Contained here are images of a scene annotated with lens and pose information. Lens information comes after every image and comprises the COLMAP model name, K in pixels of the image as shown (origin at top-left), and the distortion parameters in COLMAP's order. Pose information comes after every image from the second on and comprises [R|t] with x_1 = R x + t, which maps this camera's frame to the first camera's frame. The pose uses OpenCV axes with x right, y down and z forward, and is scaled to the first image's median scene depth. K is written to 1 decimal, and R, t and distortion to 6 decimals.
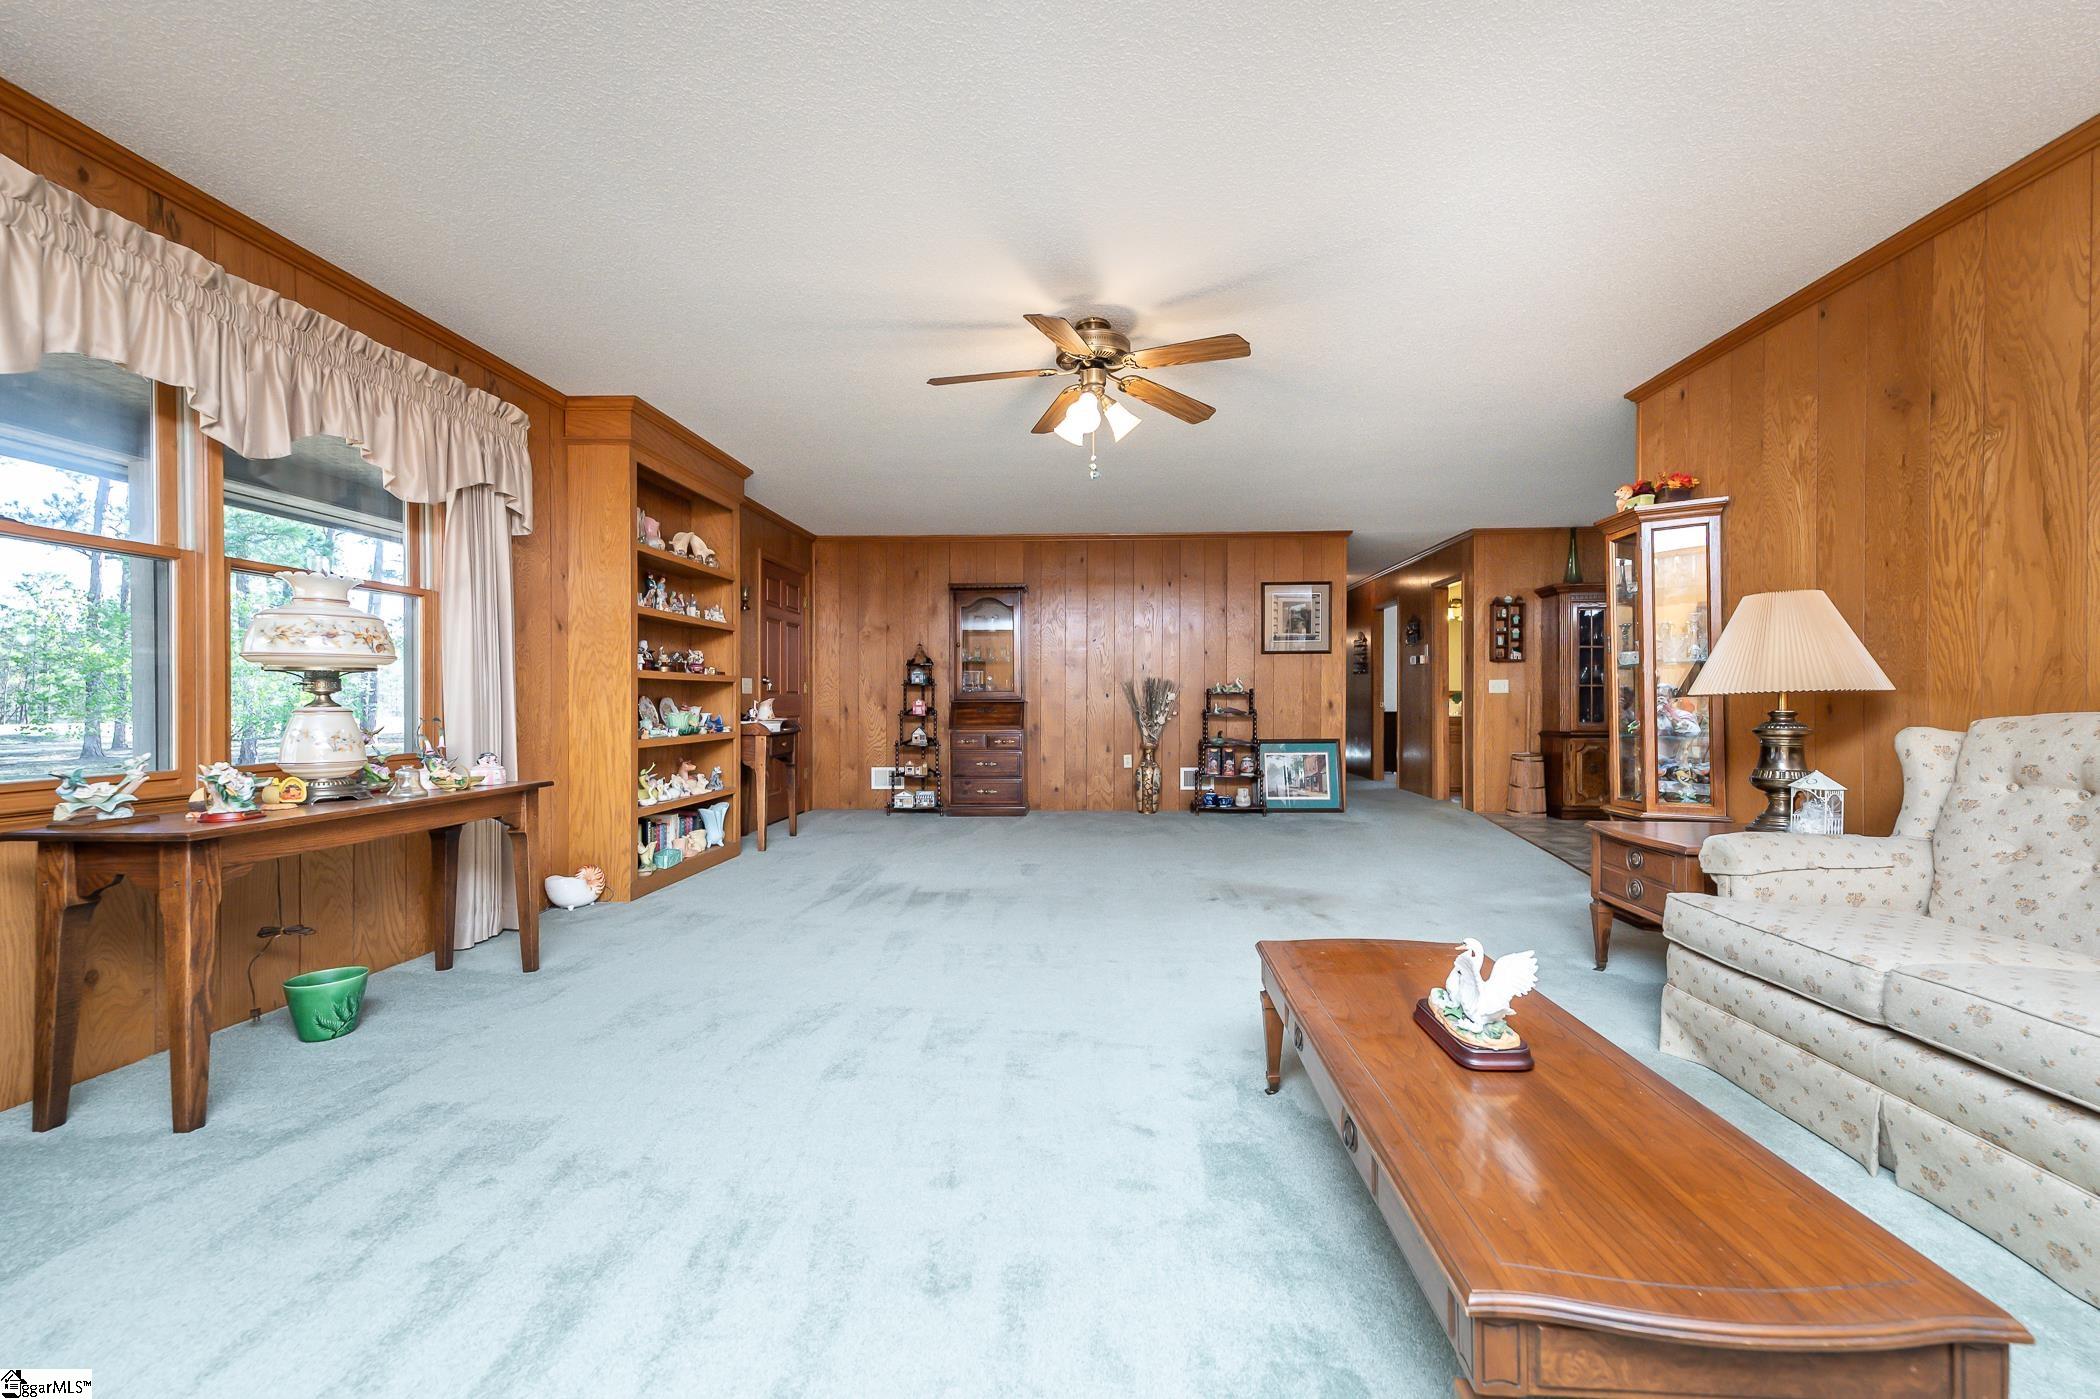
lens RADIAL K [[838.2, 0, 1050.0], [0, 838.2, 699.5], [0, 0, 1]] dist [-0.000031, -0.000020]
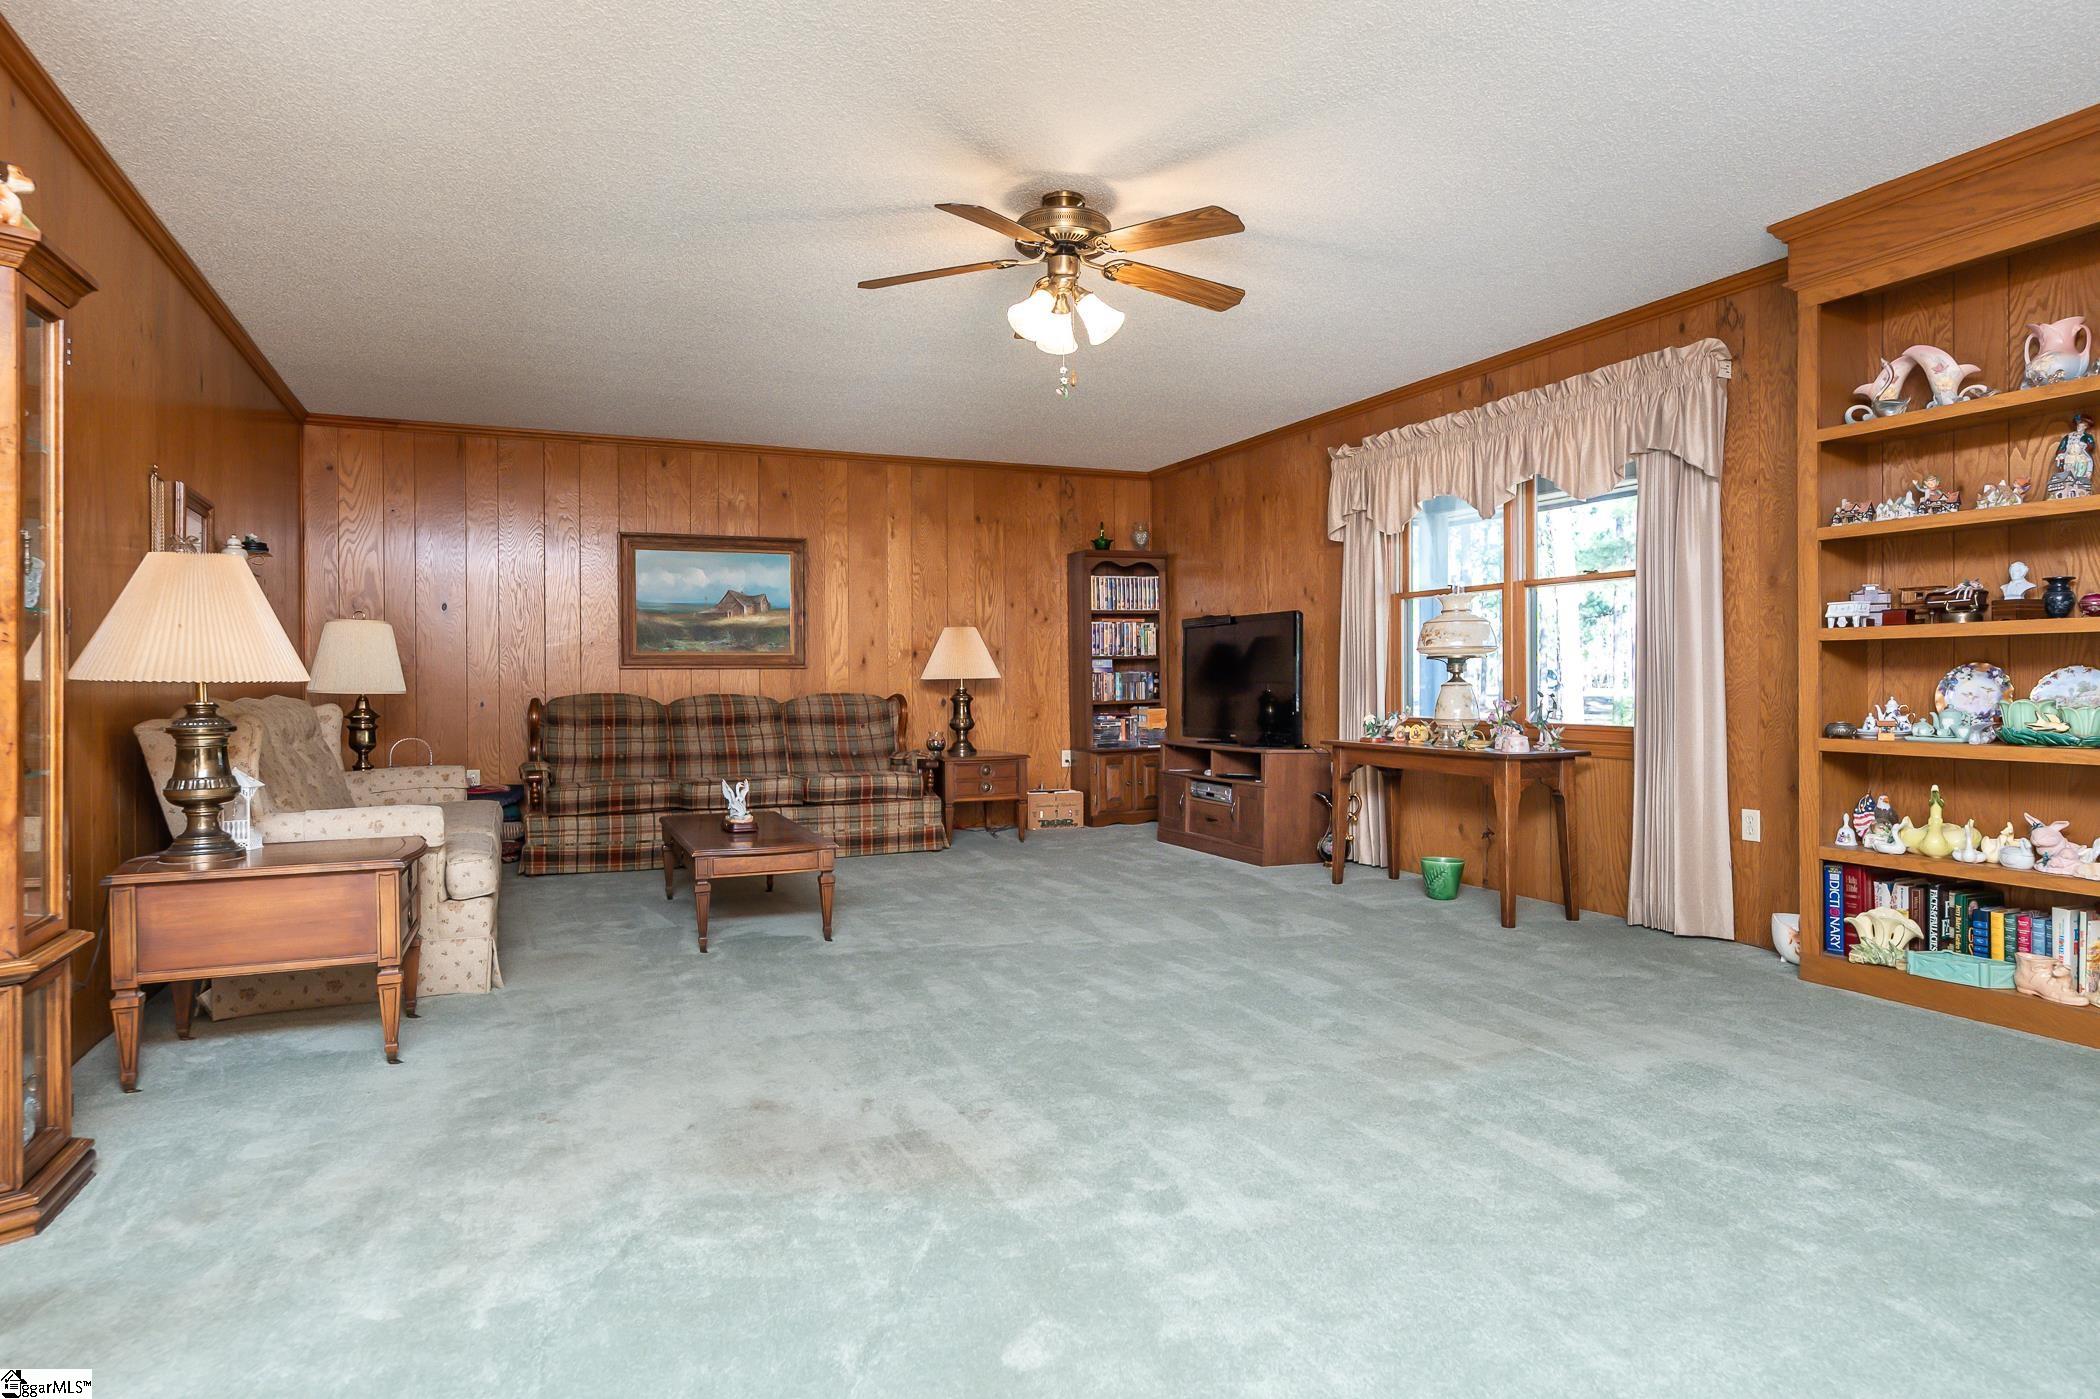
lens RADIAL K [[1211.7, 0, 1050.0], [0, 1211.7, 699.5], [0, 0, 1]] dist [0.000144, 0.000035]
pose [[-0.902869, 0.015593, -0.429634, 0.655430], [0.008712, 0.999800, 0.017980, -0.005625], [0.429828, 0.012490, -0.902824, 2.564828]]
